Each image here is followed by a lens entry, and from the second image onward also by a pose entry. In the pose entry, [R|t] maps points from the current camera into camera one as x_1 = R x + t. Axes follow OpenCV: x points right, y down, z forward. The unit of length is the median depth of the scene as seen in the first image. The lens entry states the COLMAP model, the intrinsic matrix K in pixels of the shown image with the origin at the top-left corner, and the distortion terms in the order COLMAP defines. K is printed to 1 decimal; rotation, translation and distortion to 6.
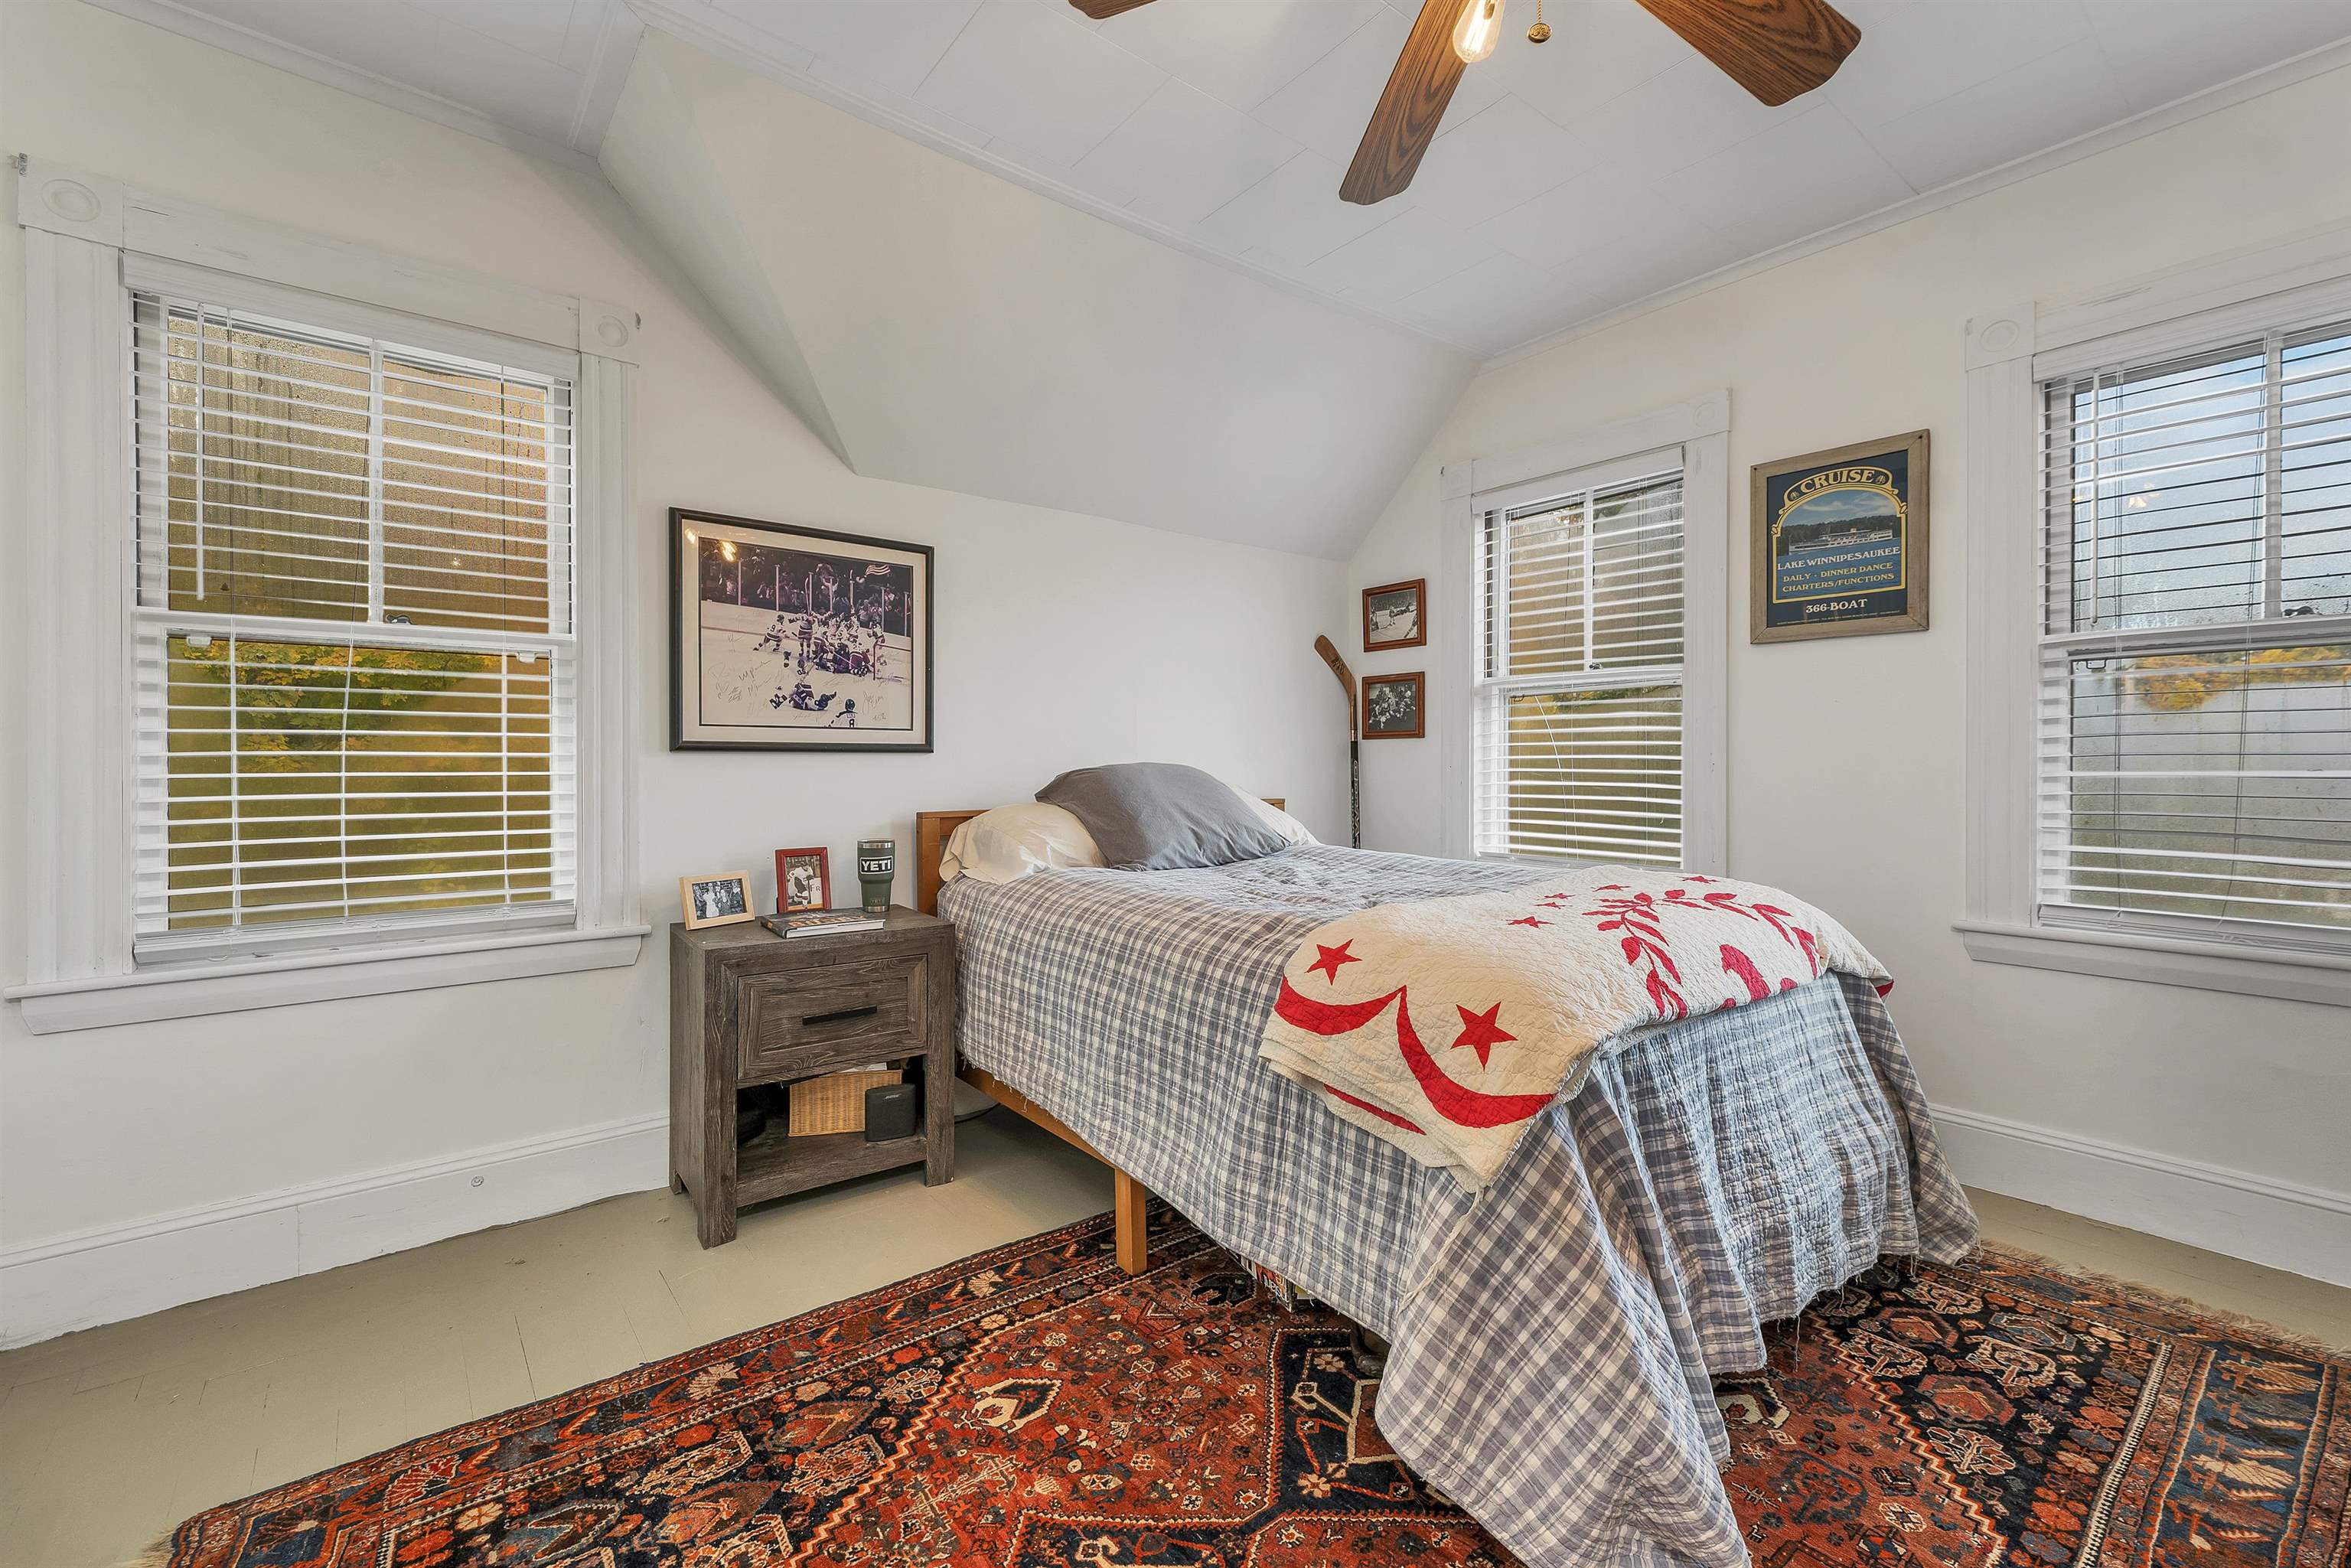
lens RADIAL K [[980.7, 0, 1181.2], [0, 980.7, 766.0], [0, 0, 1]] dist [0.002205, -0.000065]
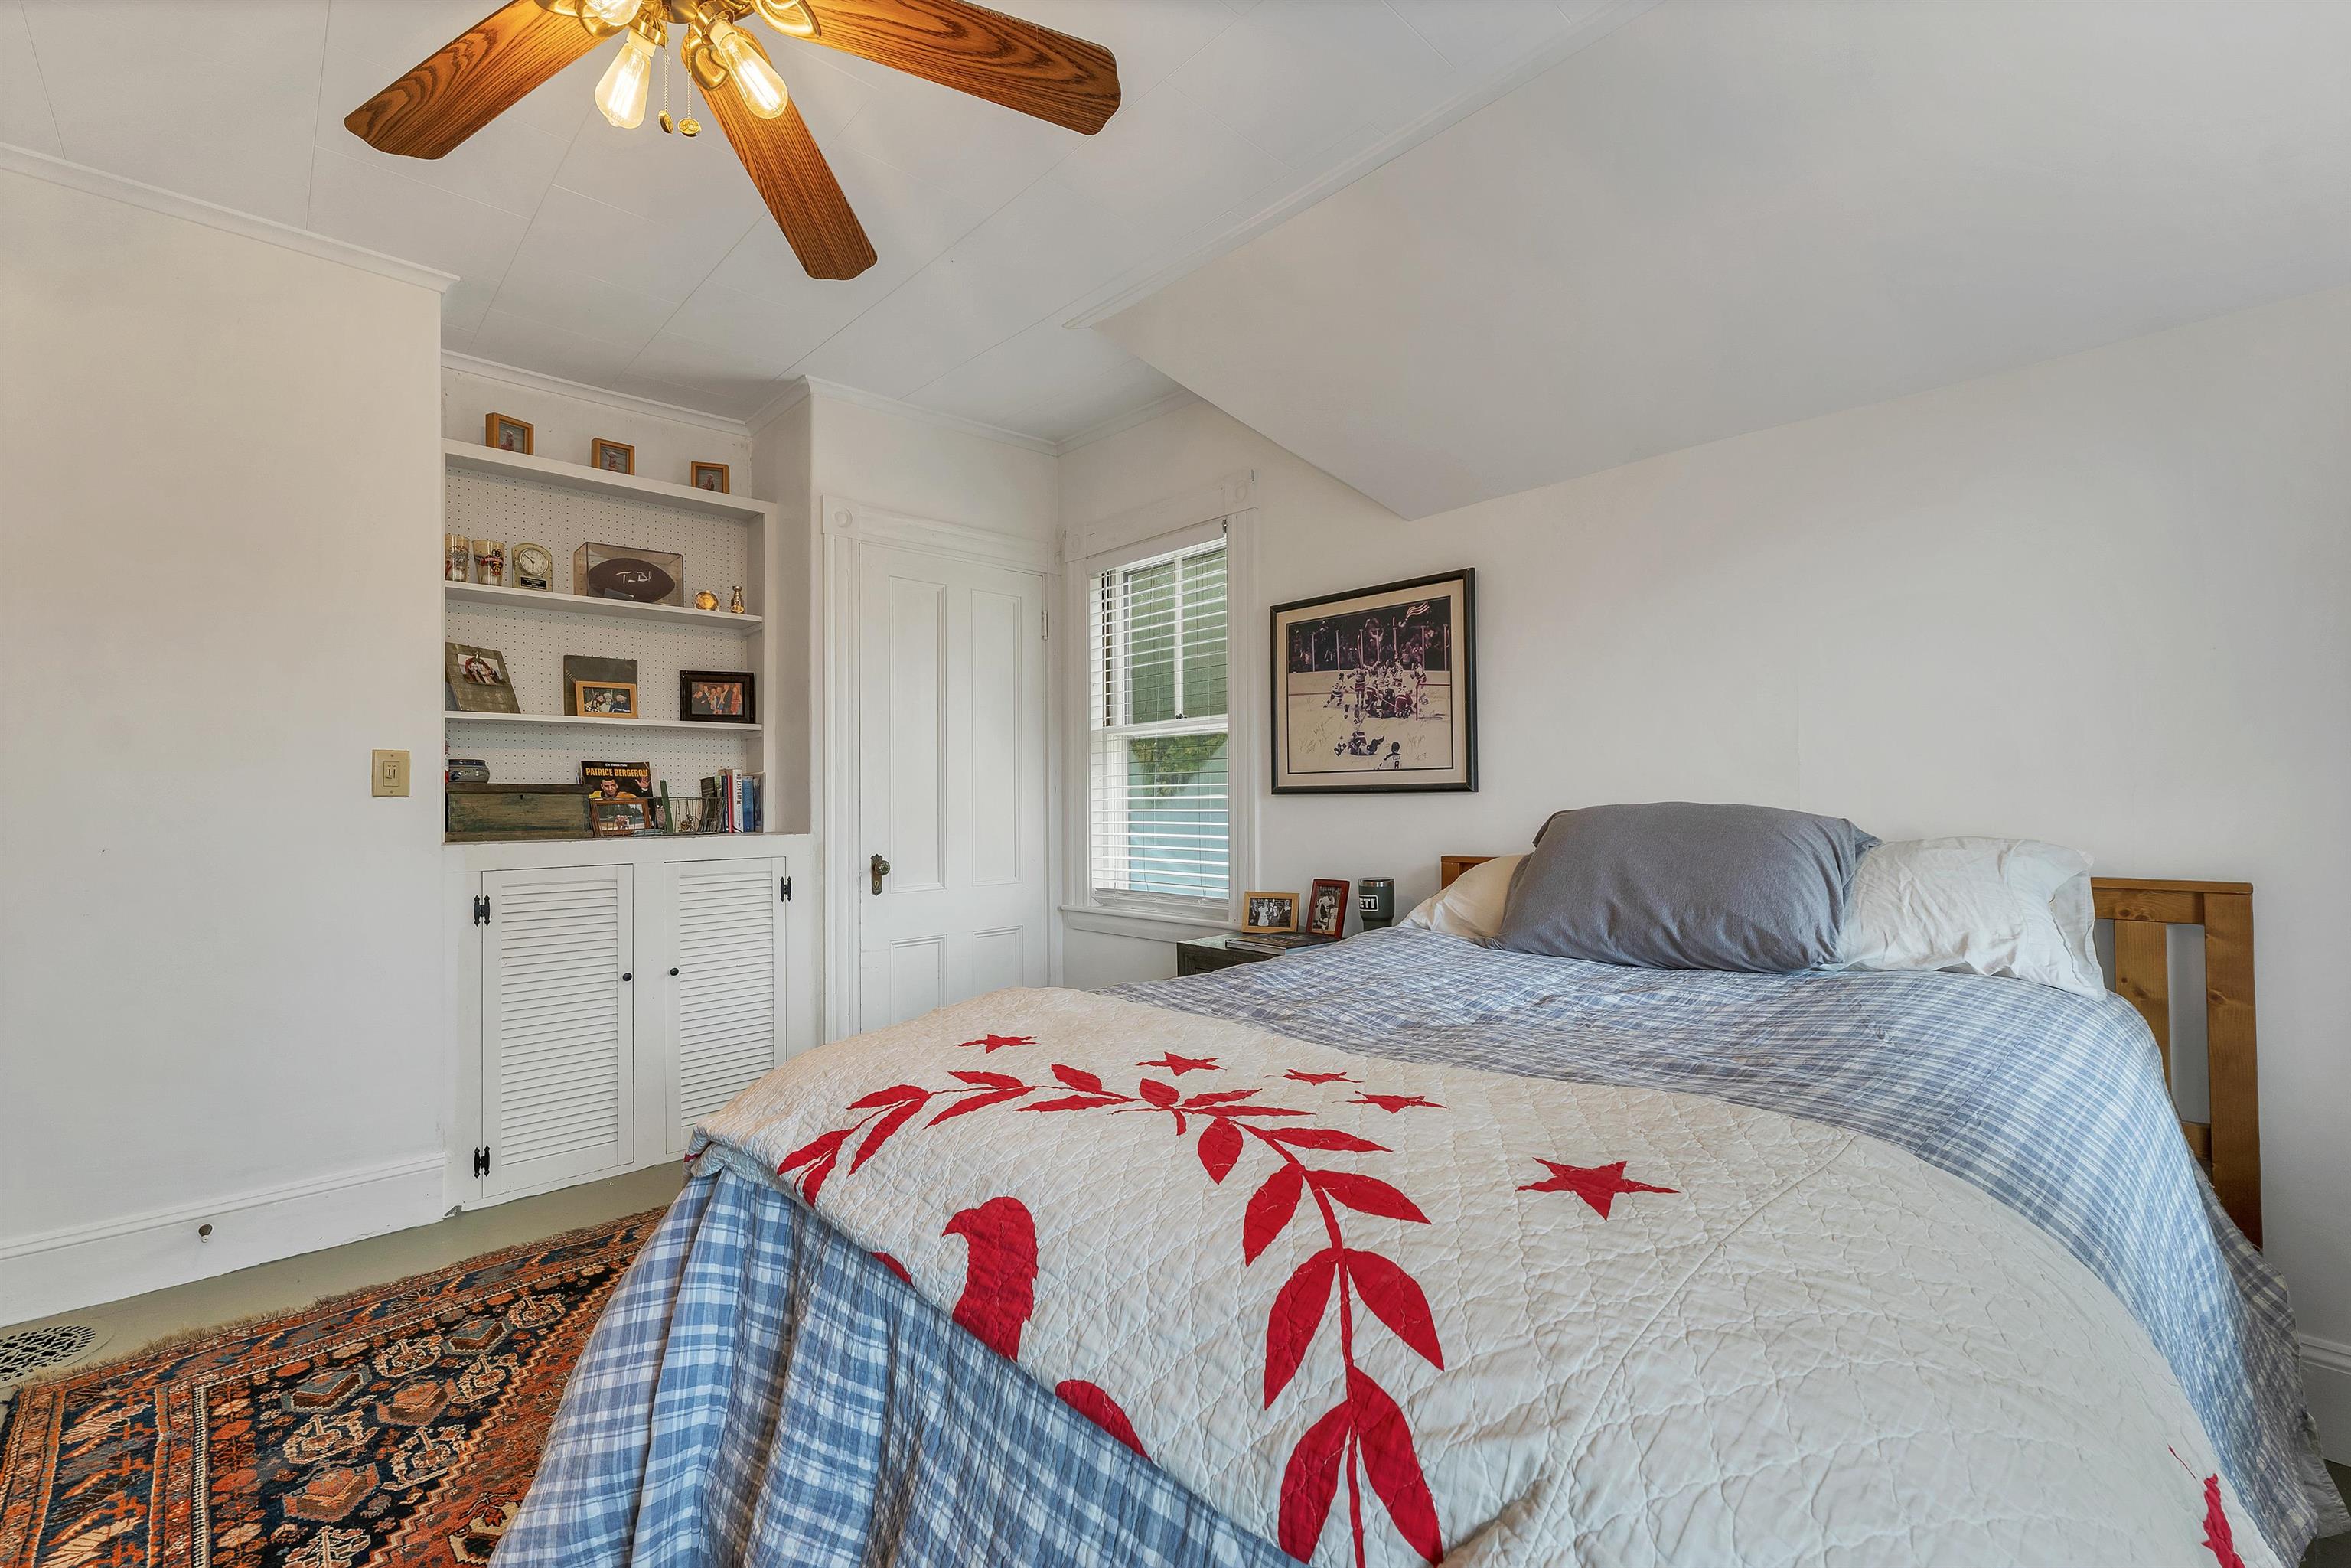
lens RADIAL K [[980.7, 0, 1166.1], [0, 980.7, 788.7], [0, 0, 1]] dist [0.002205, -0.000065]
pose [[0.084087, -0.010825, -0.996400, 0.681390], [0.007058, 0.999922, -0.010267, -0.009530], [0.996433, -0.006169, 0.084157, 0.678925]]
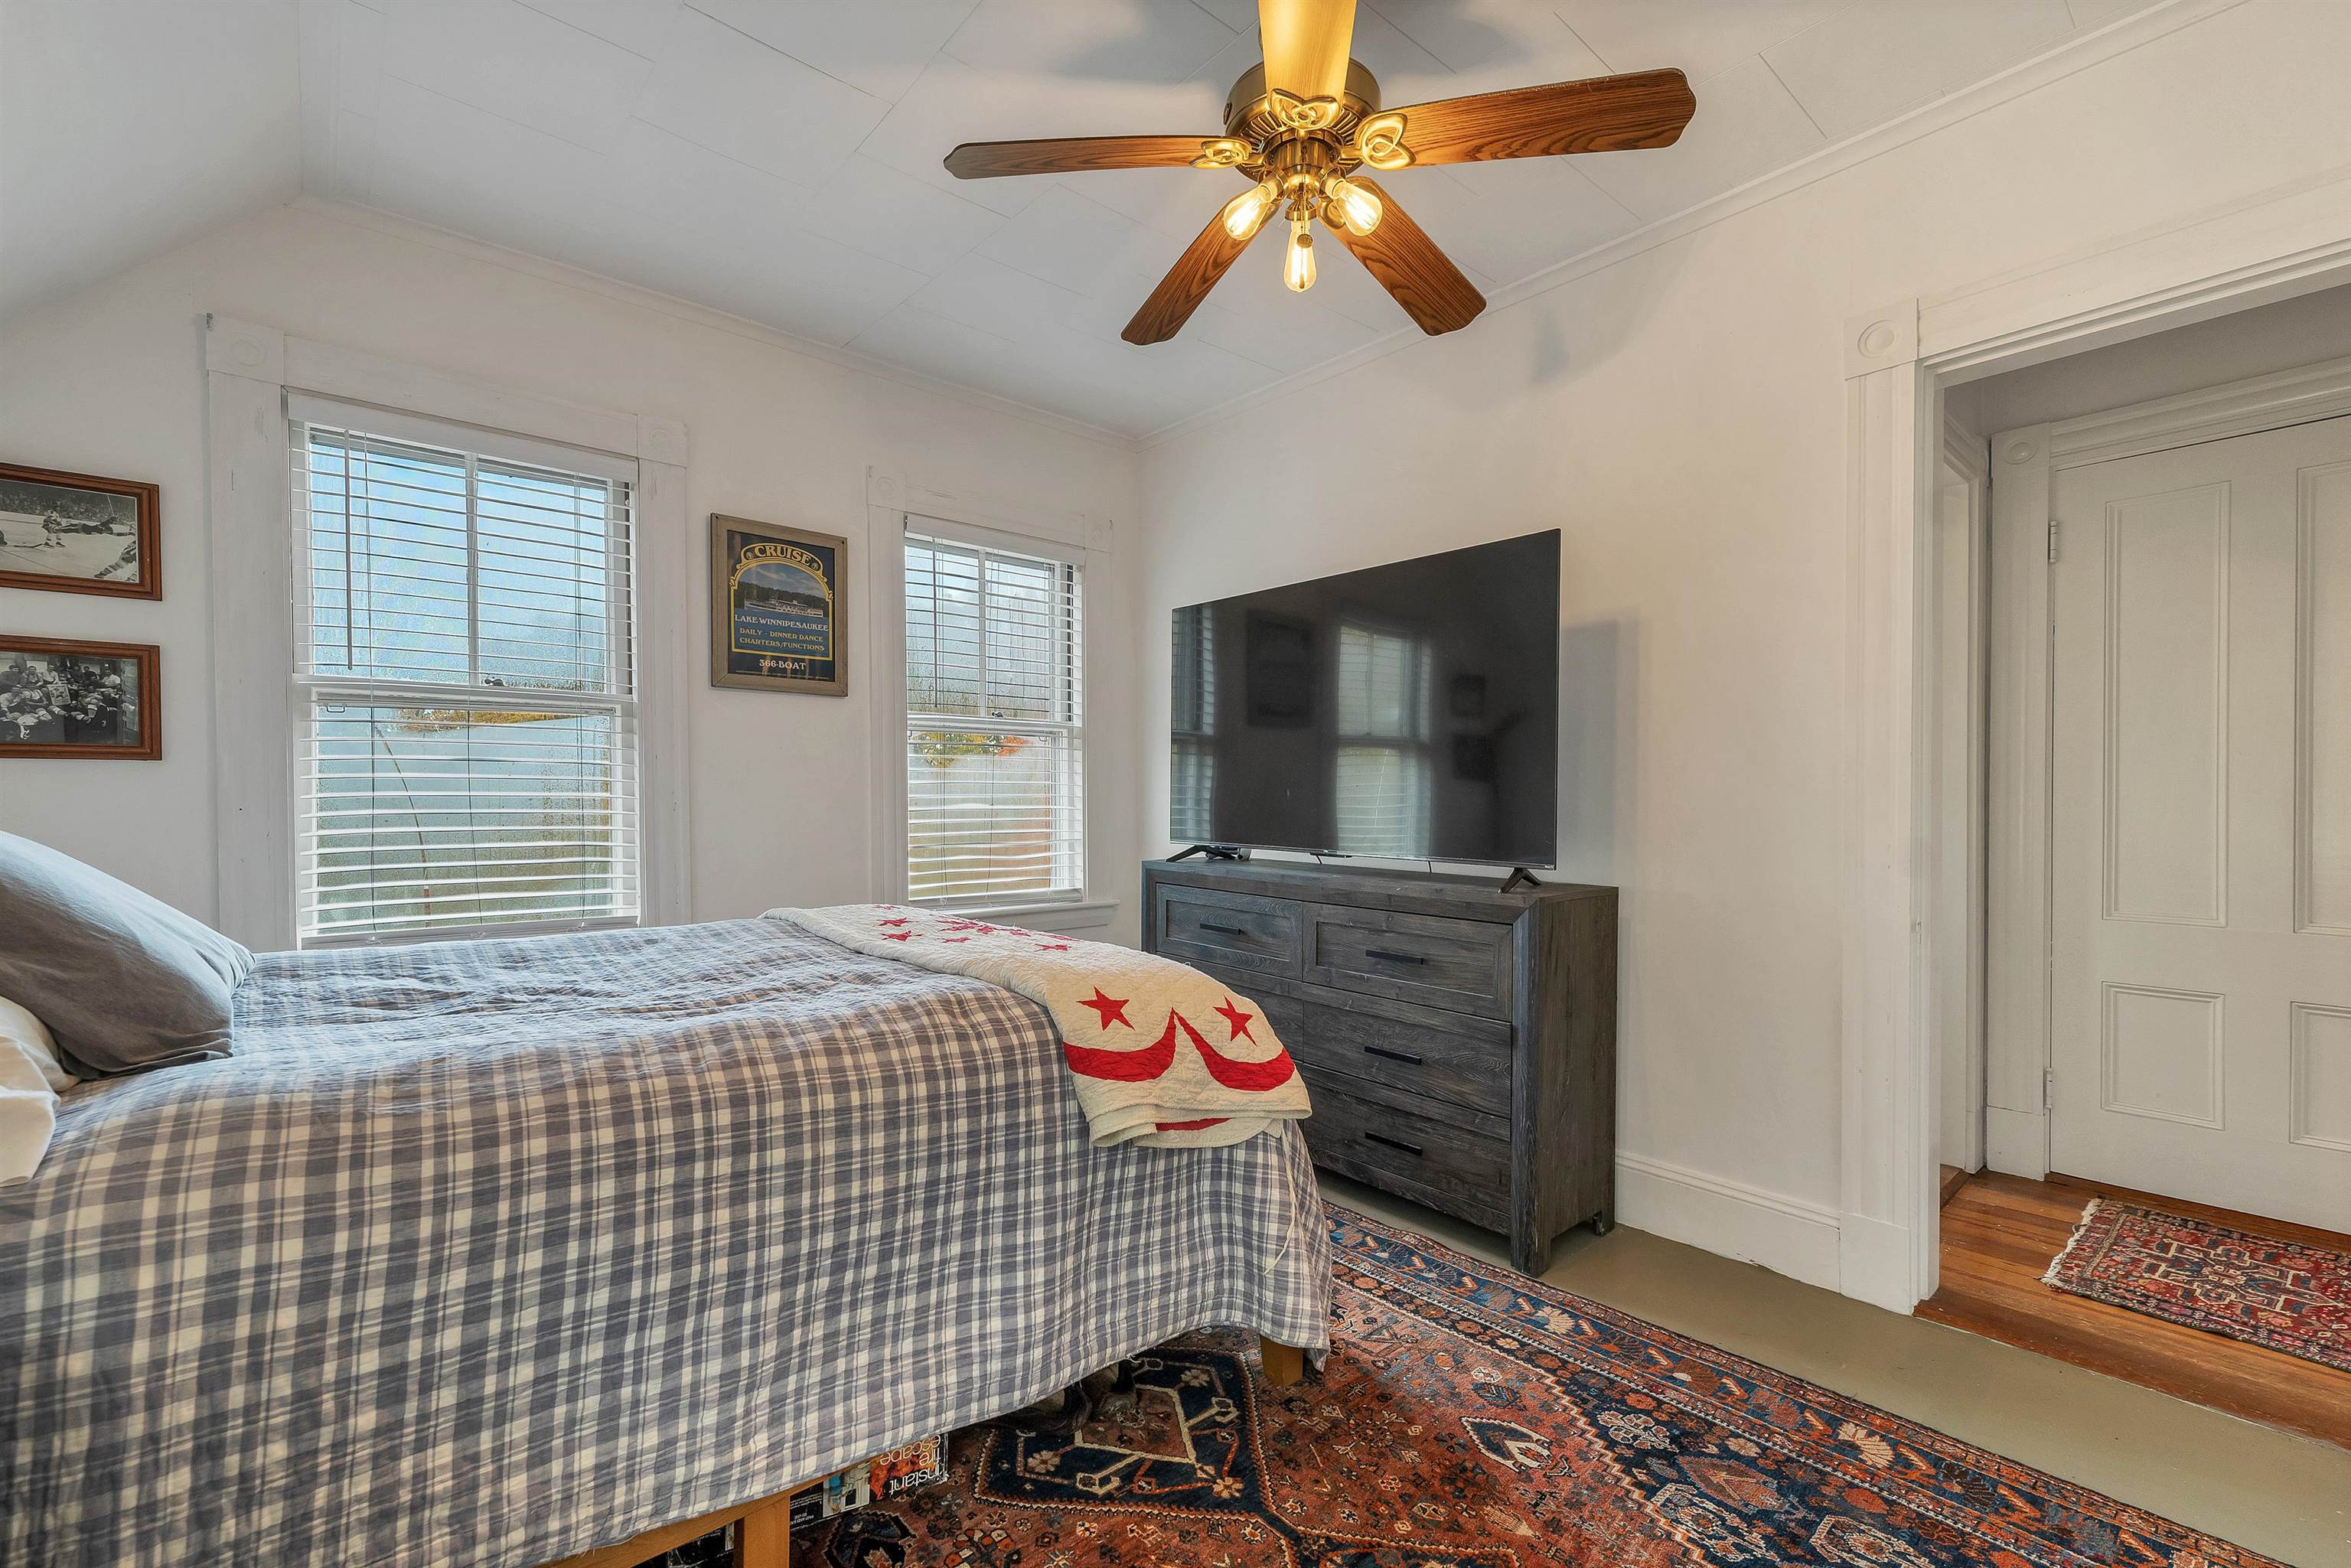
lens RADIAL K [[980.7, 0, 1177.4], [0, 980.7, 805.1], [0, 0, 1]] dist [0.002205, -0.000065]
pose [[-0.028390, -0.007062, 0.999572, -0.490985], [0.001293, 0.999974, 0.007102, -0.006898], [-0.999596, 0.001494, -0.028380, 0.578894]]
